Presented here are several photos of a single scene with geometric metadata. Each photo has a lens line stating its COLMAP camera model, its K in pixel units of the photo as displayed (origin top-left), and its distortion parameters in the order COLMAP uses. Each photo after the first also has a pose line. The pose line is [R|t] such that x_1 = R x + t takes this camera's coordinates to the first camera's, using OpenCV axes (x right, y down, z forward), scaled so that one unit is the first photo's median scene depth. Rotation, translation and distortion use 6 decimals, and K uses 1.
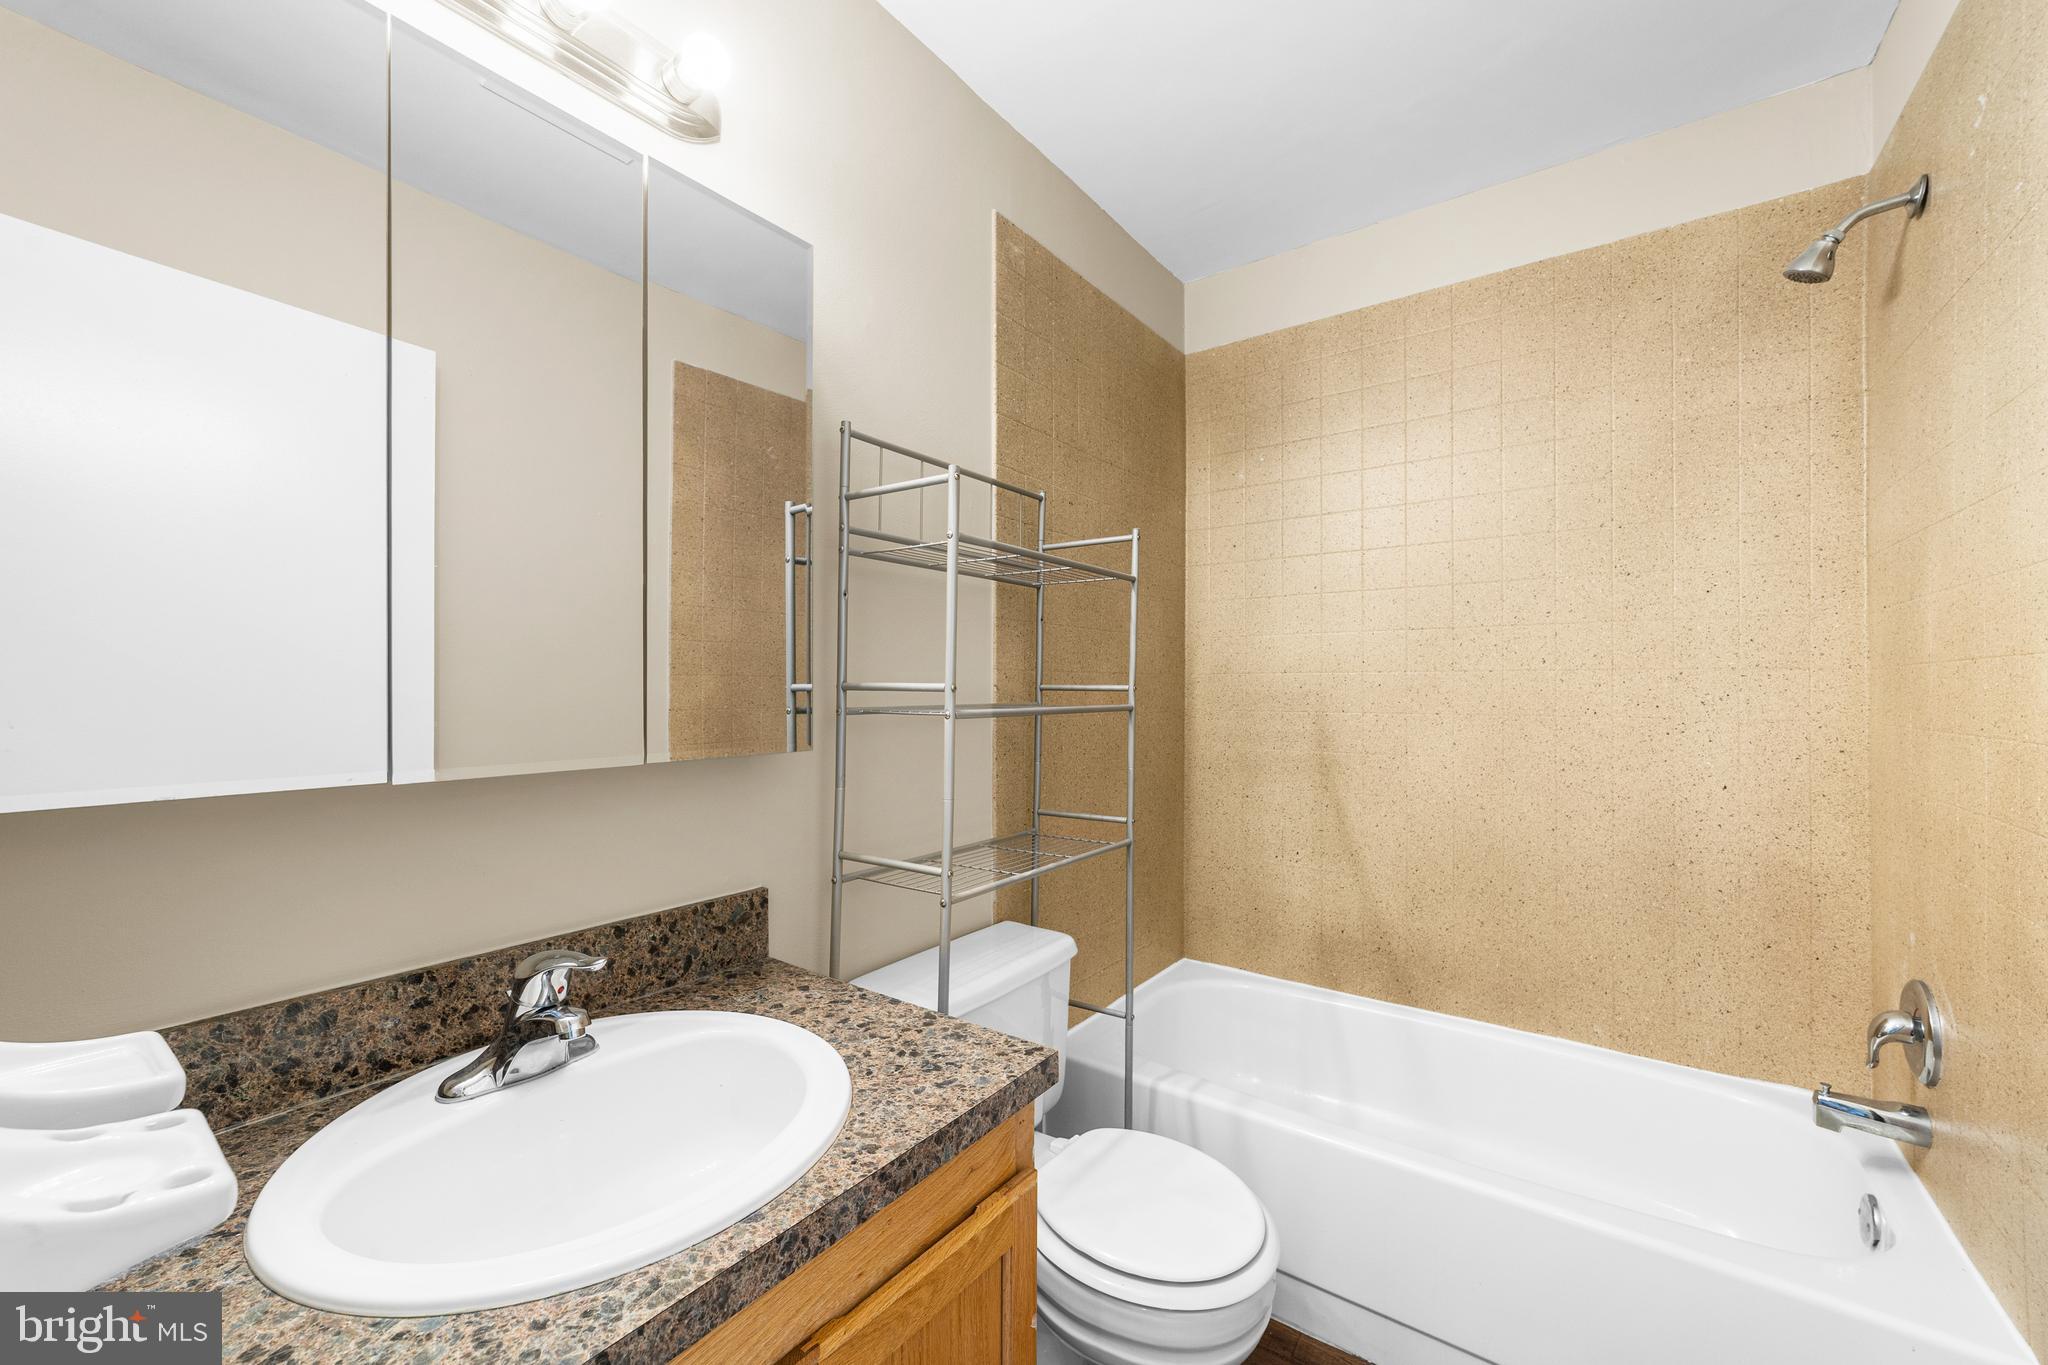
lens RADIAL K [[798.8, 0, 1018.5], [0, 798.8, 688.0], [0, 0, 1]] dist [-0.012460, 0.004070]
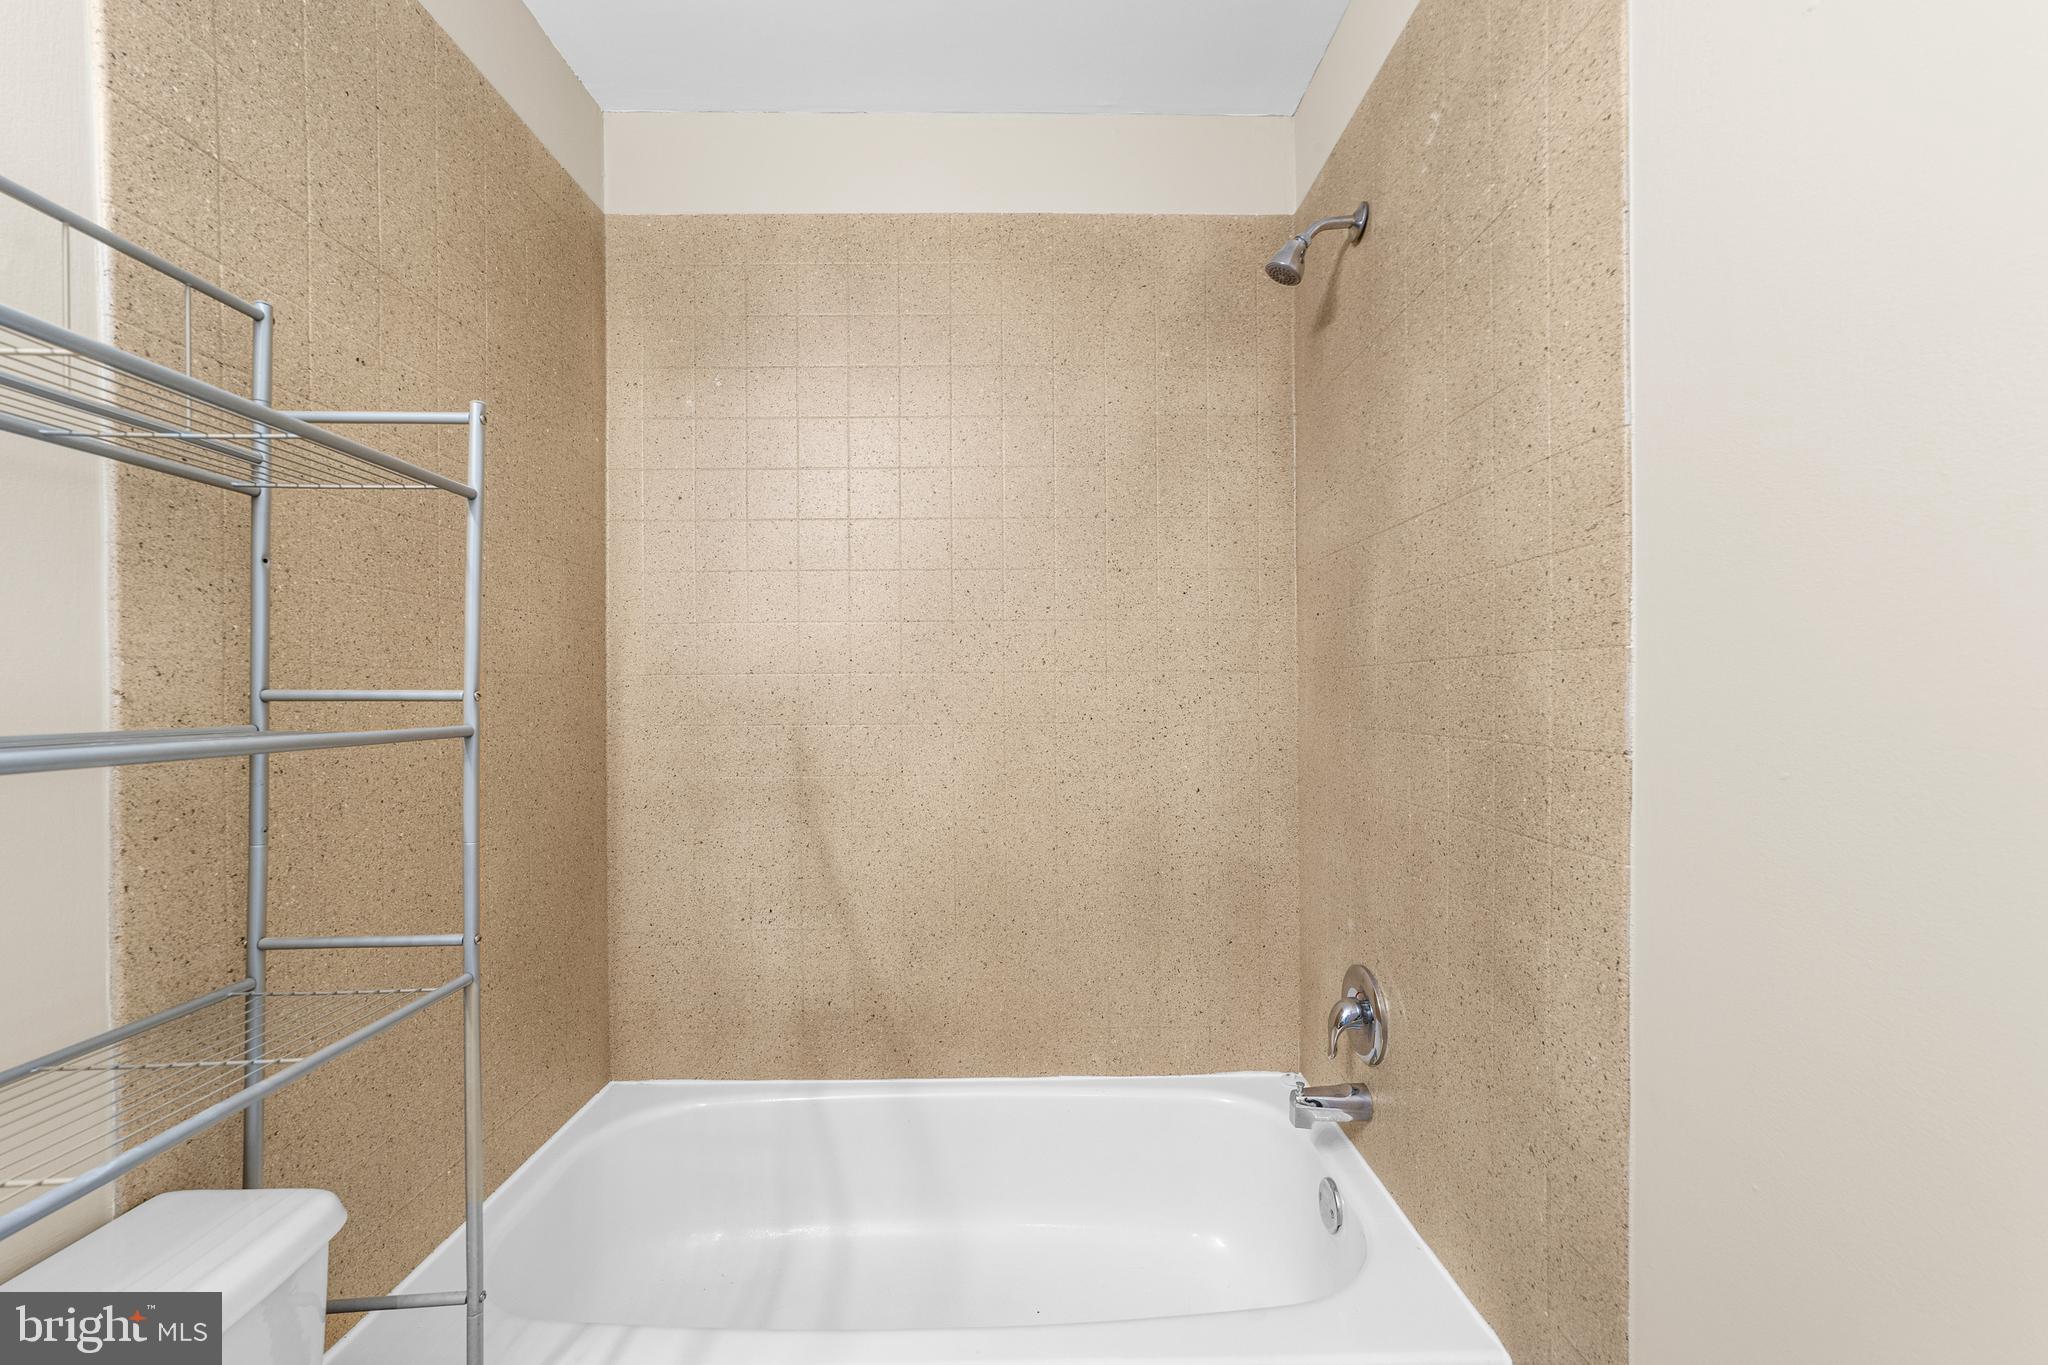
lens RADIAL K [[798.8, 0, 1035.5], [0, 798.8, 695.2], [0, 0, 1]] dist [-0.012460, 0.004070]
pose [[0.785249, -0.007493, 0.619134, 0.102636], [0.007289, 0.999969, 0.002859, 0.001192], [-0.619137, 0.002268, 0.785280, 0.319047]]
